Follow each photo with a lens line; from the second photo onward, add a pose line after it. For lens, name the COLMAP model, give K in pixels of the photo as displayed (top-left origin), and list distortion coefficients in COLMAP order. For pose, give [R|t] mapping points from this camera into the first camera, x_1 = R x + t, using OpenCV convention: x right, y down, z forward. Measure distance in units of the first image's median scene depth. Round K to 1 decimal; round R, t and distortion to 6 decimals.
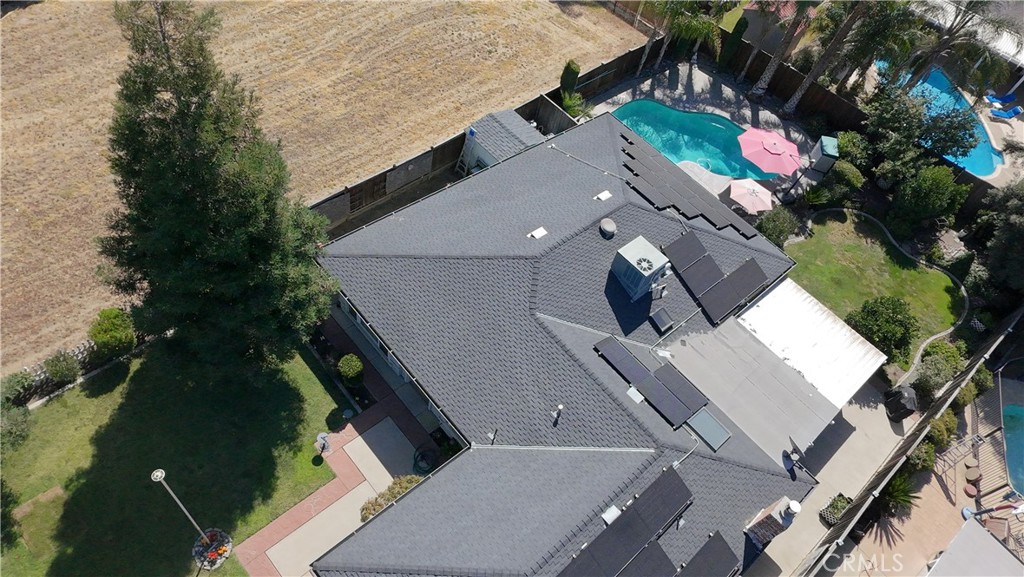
lens RADIAL K [[652.7, 0, 512.0], [0, 652.7, 288.5], [0, 0, 1]] dist [-0.001777, 0.003263]
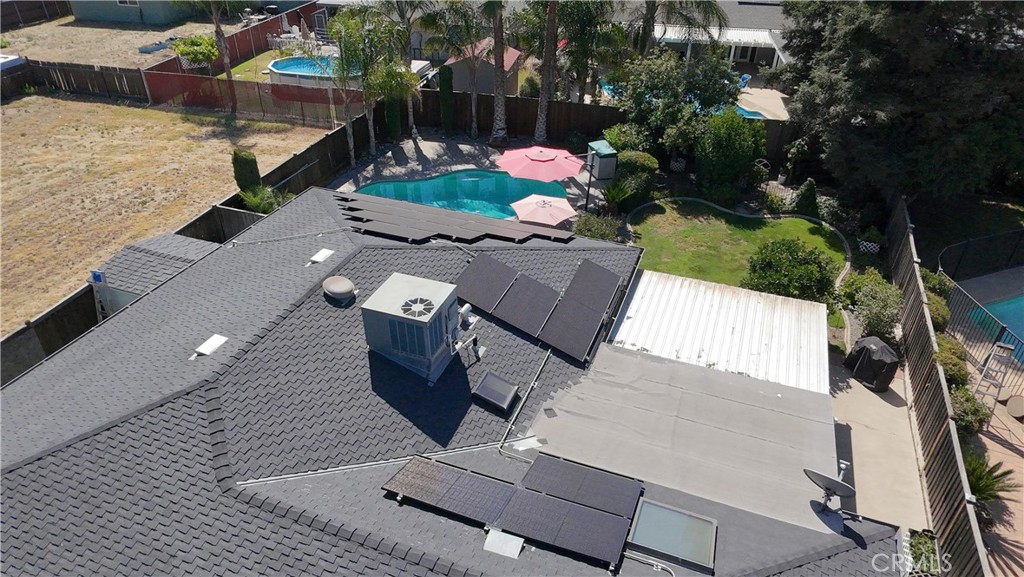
lens RADIAL K [[652.7, 0, 512.0], [0, 652.7, 288.5], [0, 0, 1]] dist [-0.001777, 0.003263]
pose [[0.873886, -0.389094, 0.291427, 0.088349], [0.457990, 0.859964, -0.225182, 0.077872], [-0.163000, 0.330254, 0.929712, 0.352986]]
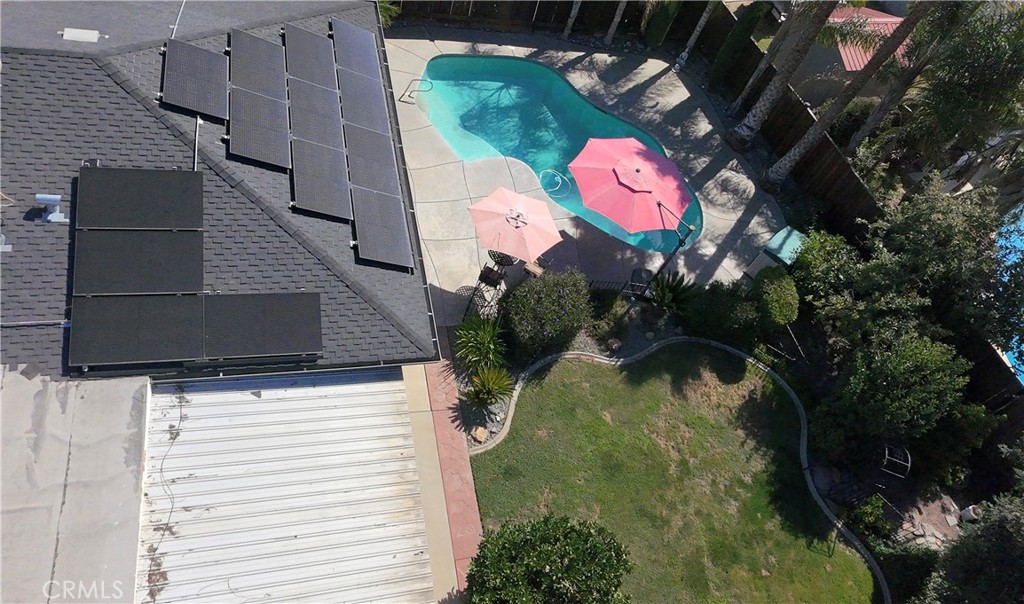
lens RADIAL K [[649.9, 0, 534.7], [0, 649.9, 302.4], [0, 0, 1]] dist [0.000126, 0.000363]
pose [[0.876114, 0.423770, -0.229875, 0.509324], [-0.440689, 0.897299, -0.025428, -0.081126], [0.195491, 0.123581, 0.972888, 0.508258]]
